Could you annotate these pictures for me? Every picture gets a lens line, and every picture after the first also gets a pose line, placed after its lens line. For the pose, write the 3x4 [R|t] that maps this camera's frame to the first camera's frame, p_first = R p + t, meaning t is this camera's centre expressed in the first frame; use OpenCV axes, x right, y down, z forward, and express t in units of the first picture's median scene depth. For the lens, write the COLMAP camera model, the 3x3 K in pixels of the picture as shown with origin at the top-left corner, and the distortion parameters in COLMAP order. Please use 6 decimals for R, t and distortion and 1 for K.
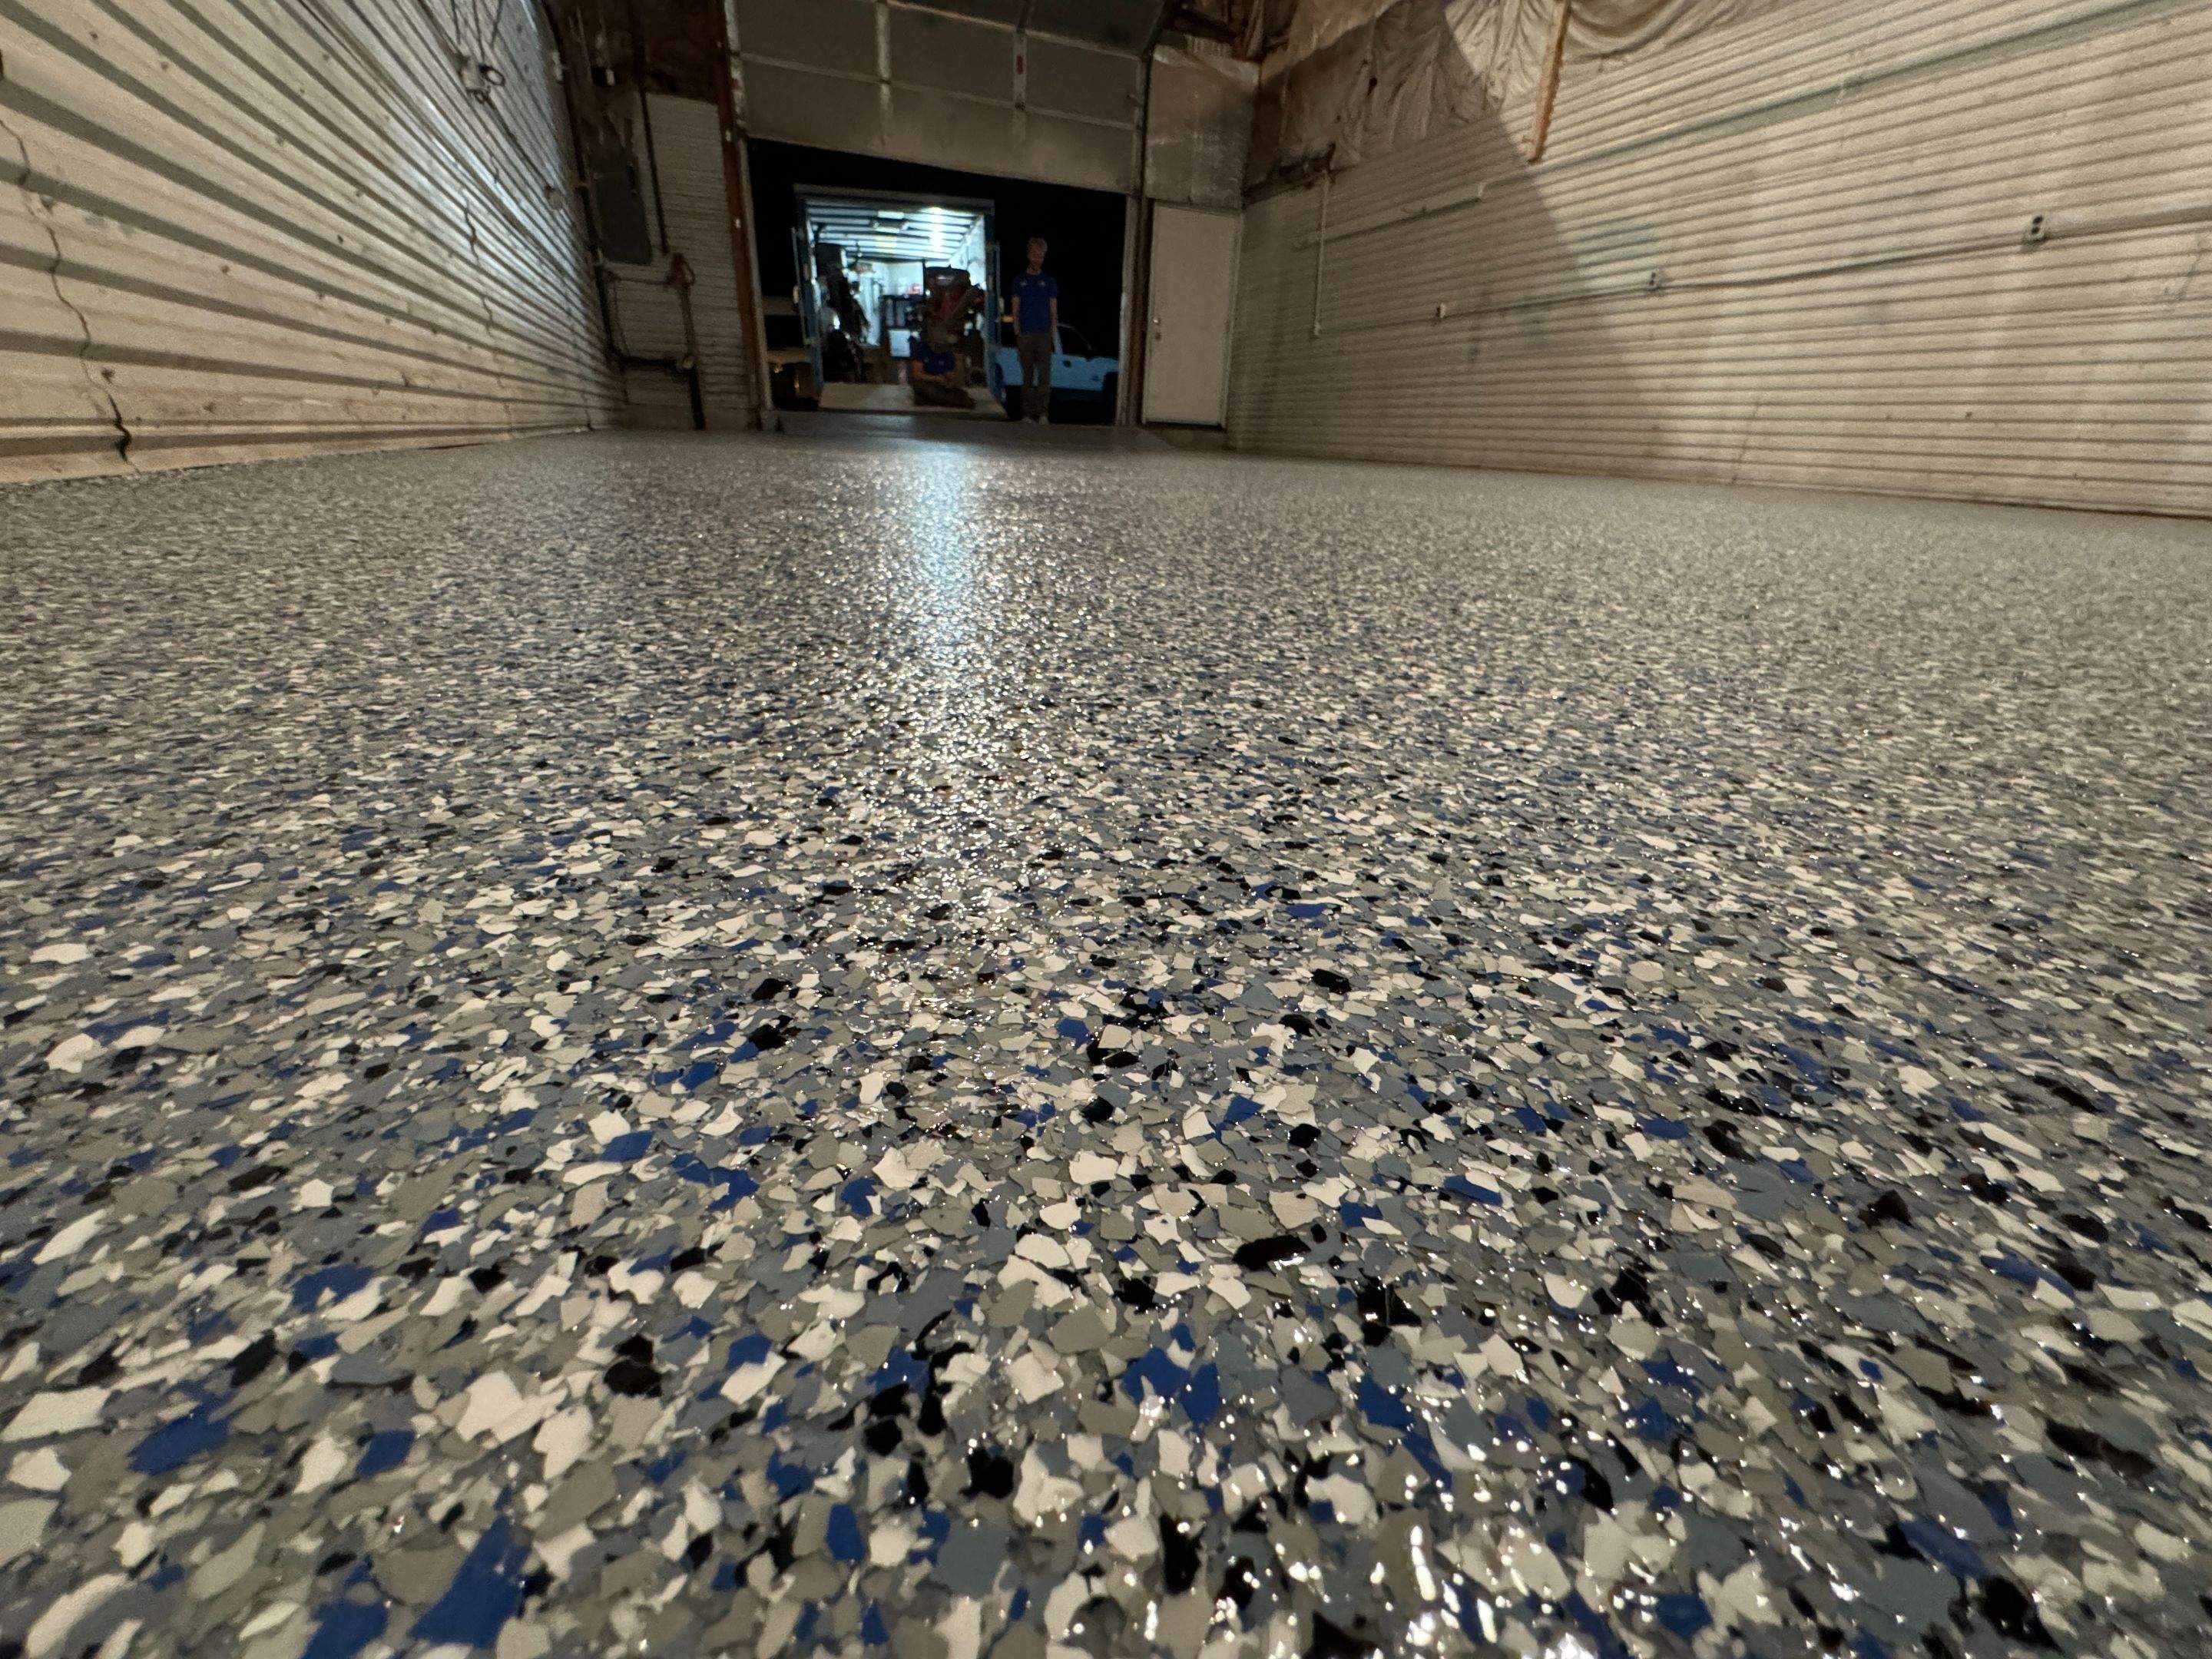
lens RADIAL K [[882.5, 0, 1108.1], [0, 882.5, 829.2], [0, 0, 1]] dist [-0.001111, -0.000098]
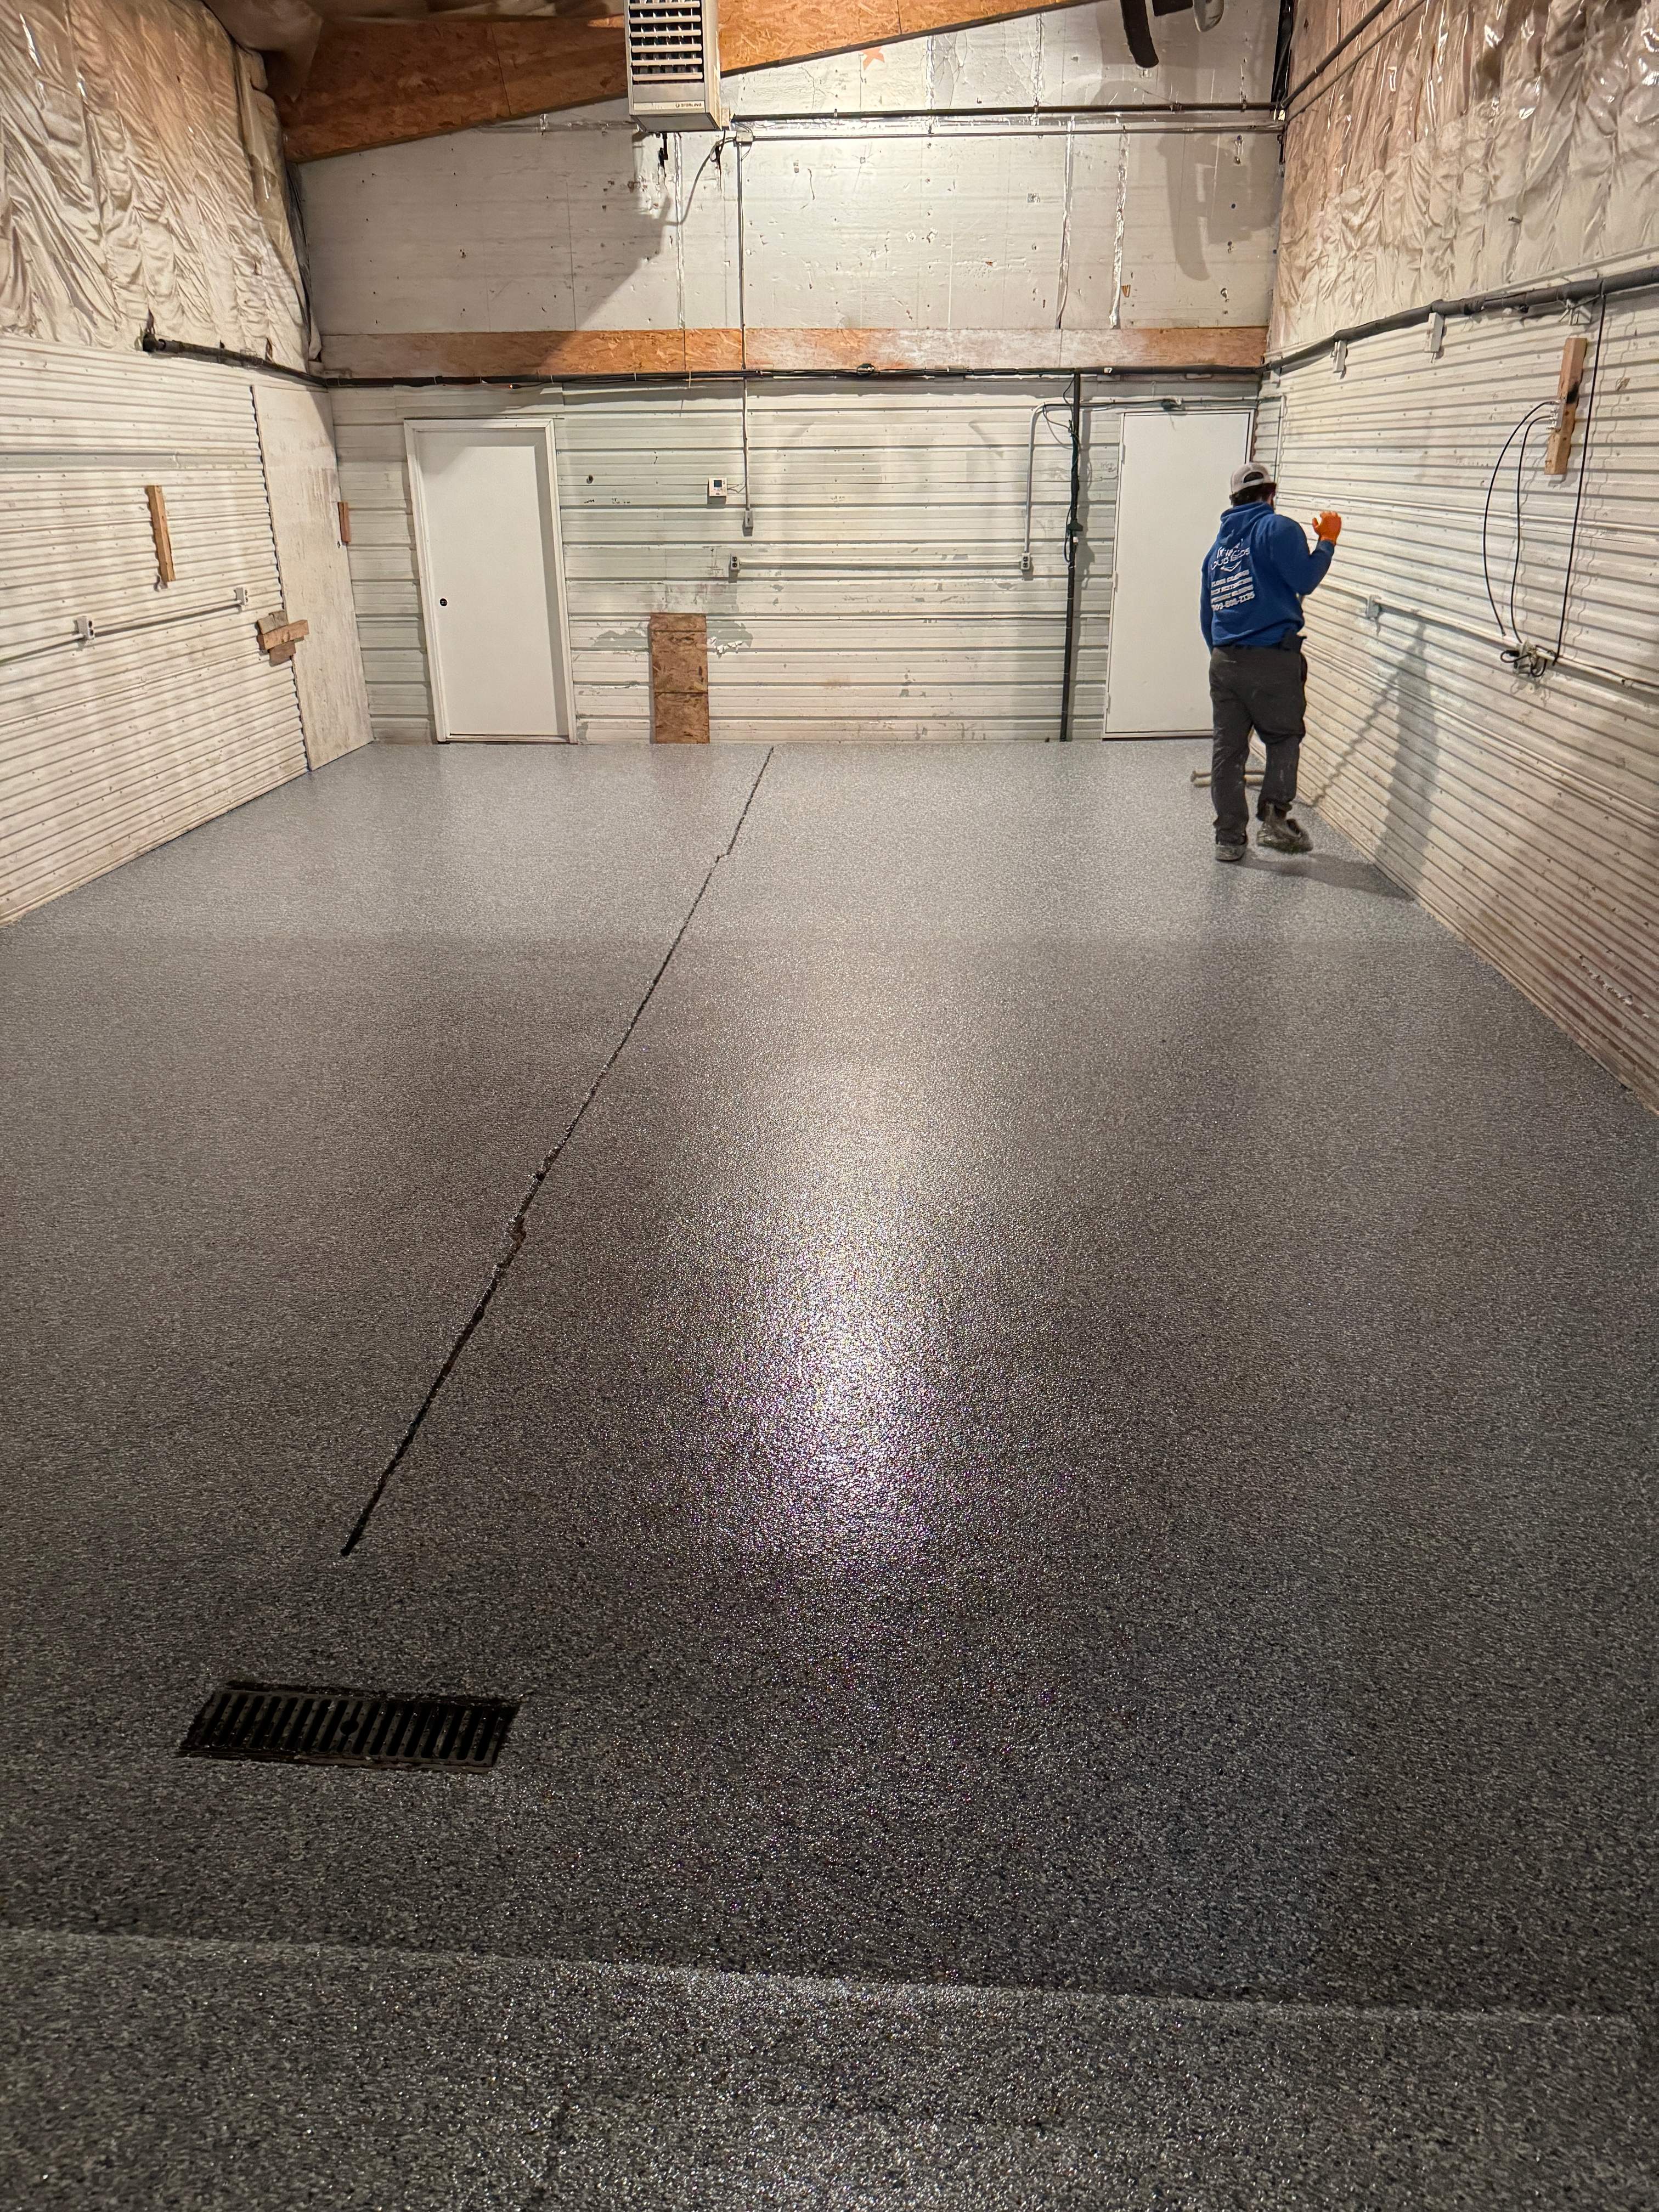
lens RADIAL K [[1554.5, 0, 813.0], [0, 1554.5, 1116.7], [0, 0, 1]] dist [0.043098, -0.052242]
pose [[-0.895290, -0.199041, 0.398545, -0.346640], [0.159194, 0.692617, 0.703519, -0.822145], [-0.416068, 0.693300, -0.588407, 1.206813]]
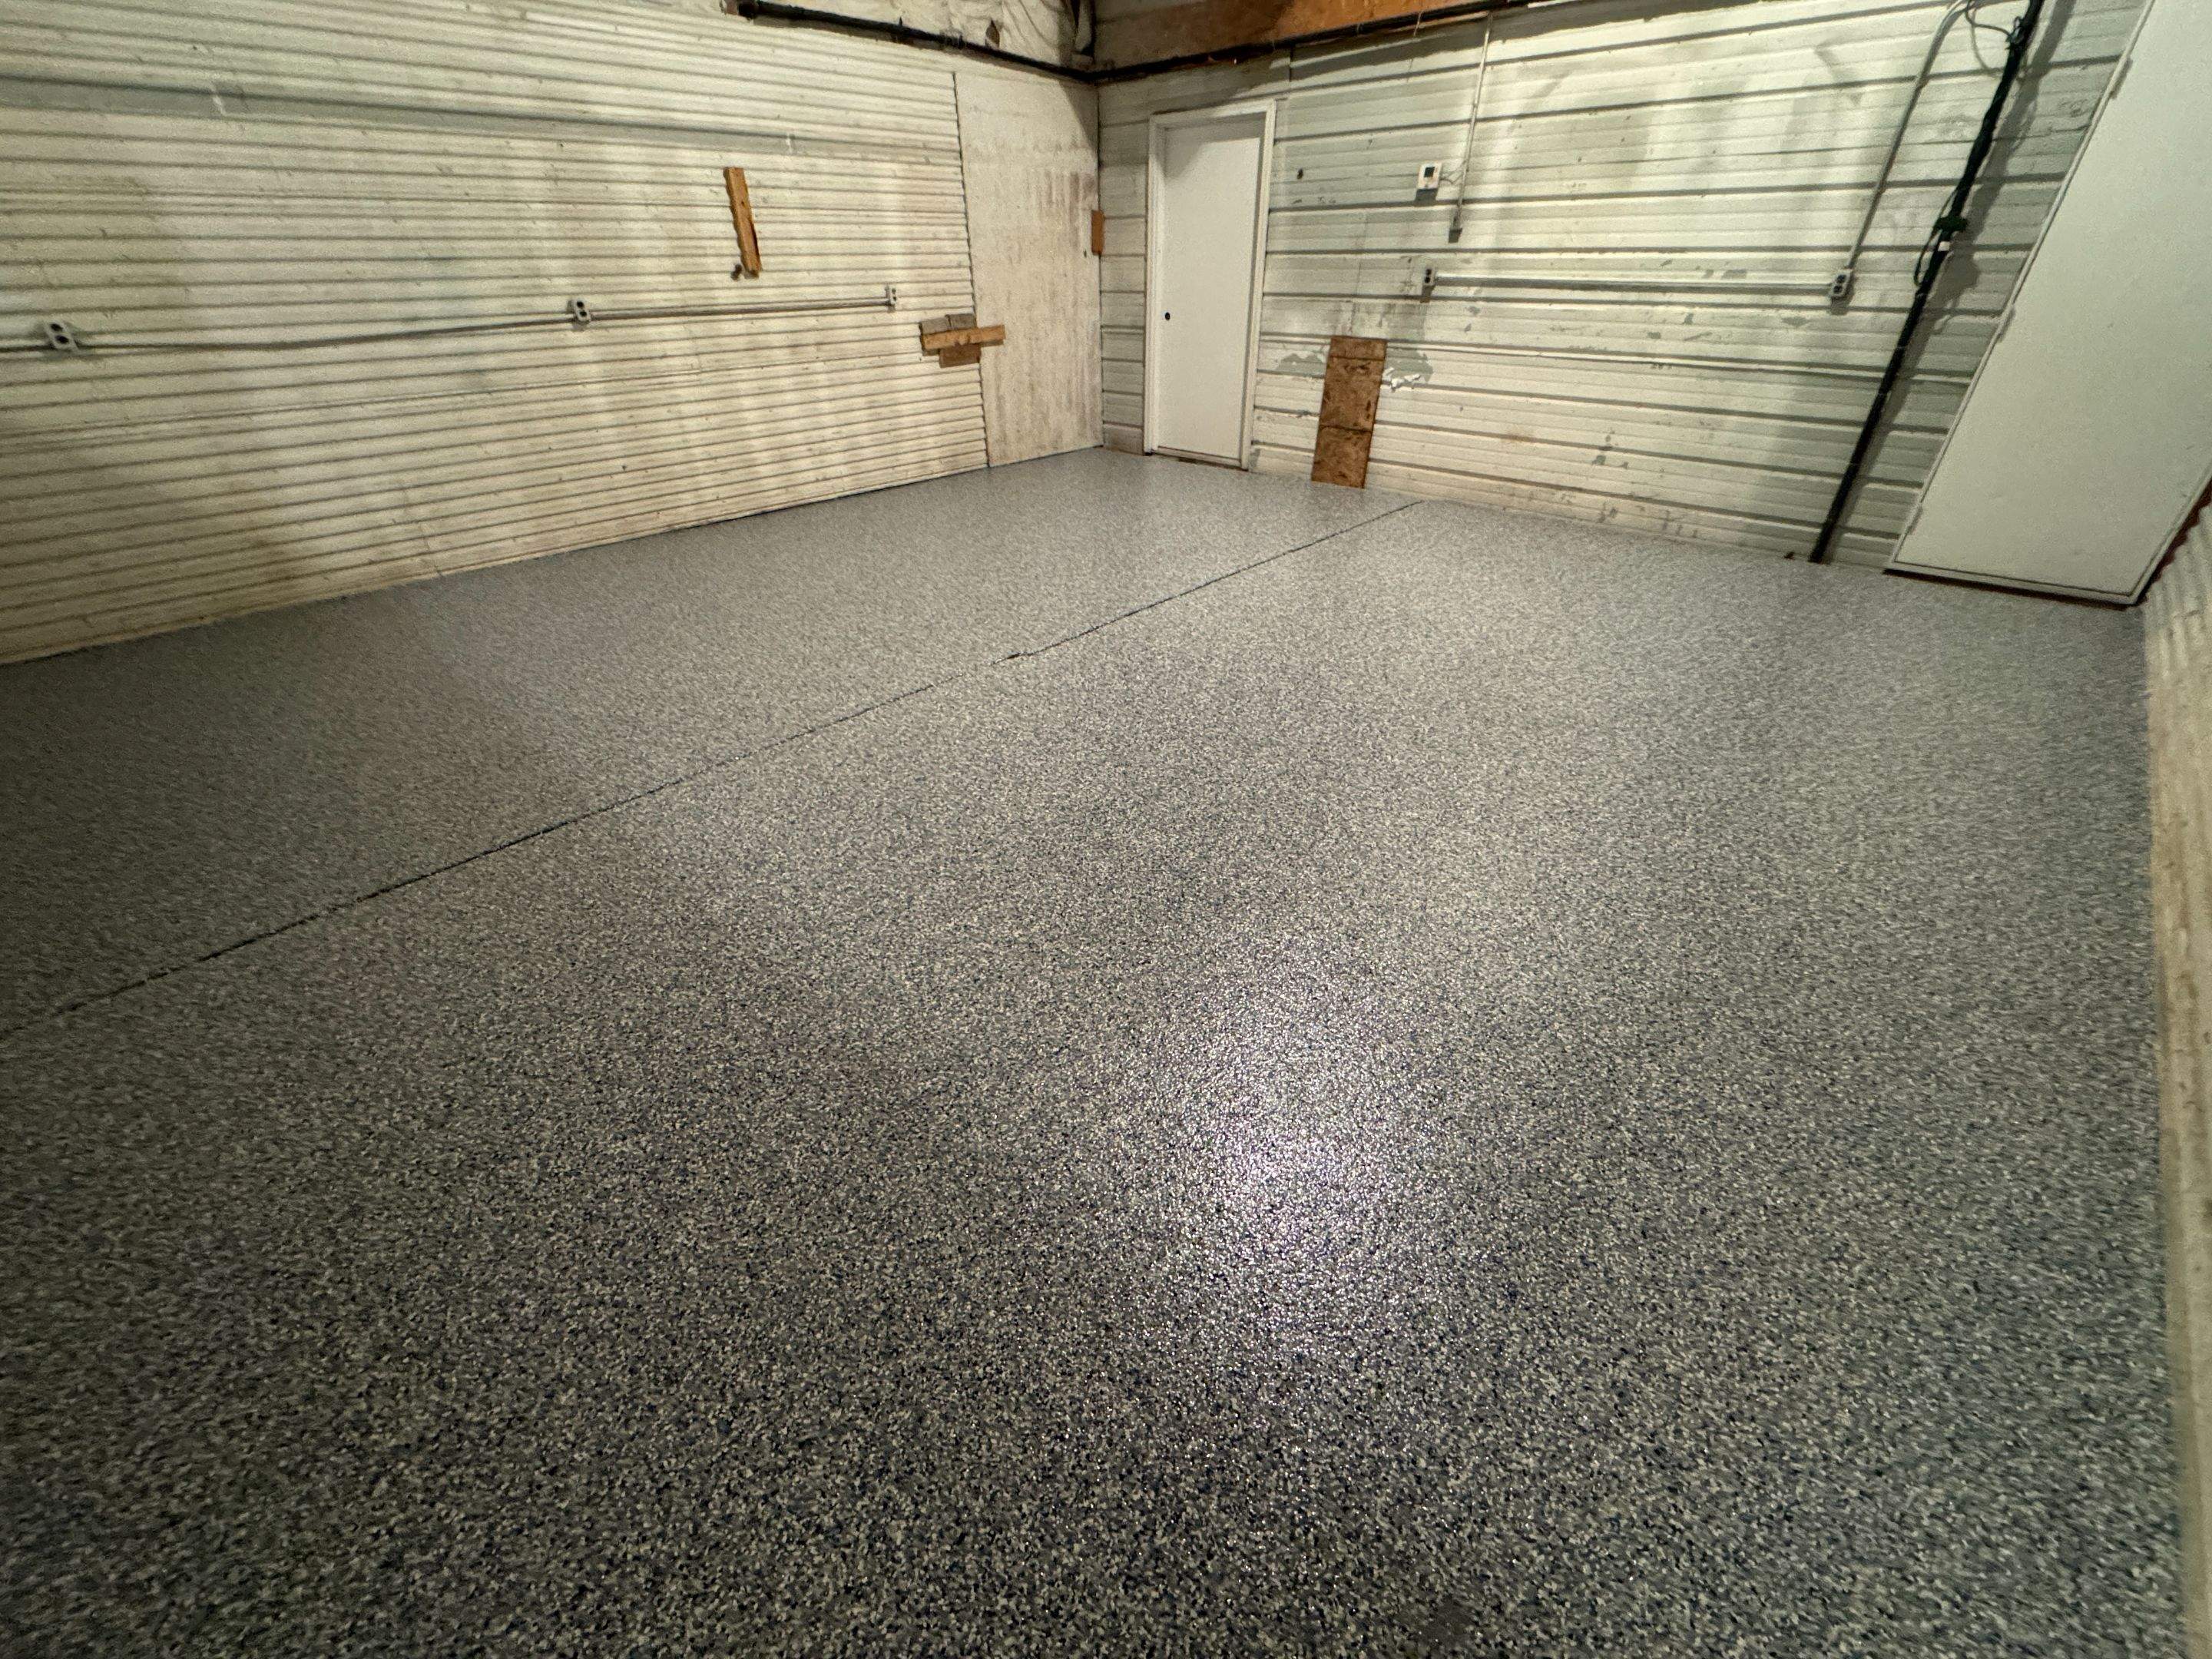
lens RADIAL K [[882.5, 0, 1109.4], [0, 882.5, 824.3], [0, 0, 1]] dist [-0.001111, -0.000098]
pose [[-0.398636, -0.528163, 0.749755, -0.240638], [0.369363, 0.655825, 0.658381, -0.415008], [-0.839440, 0.539386, -0.066352, 0.477084]]
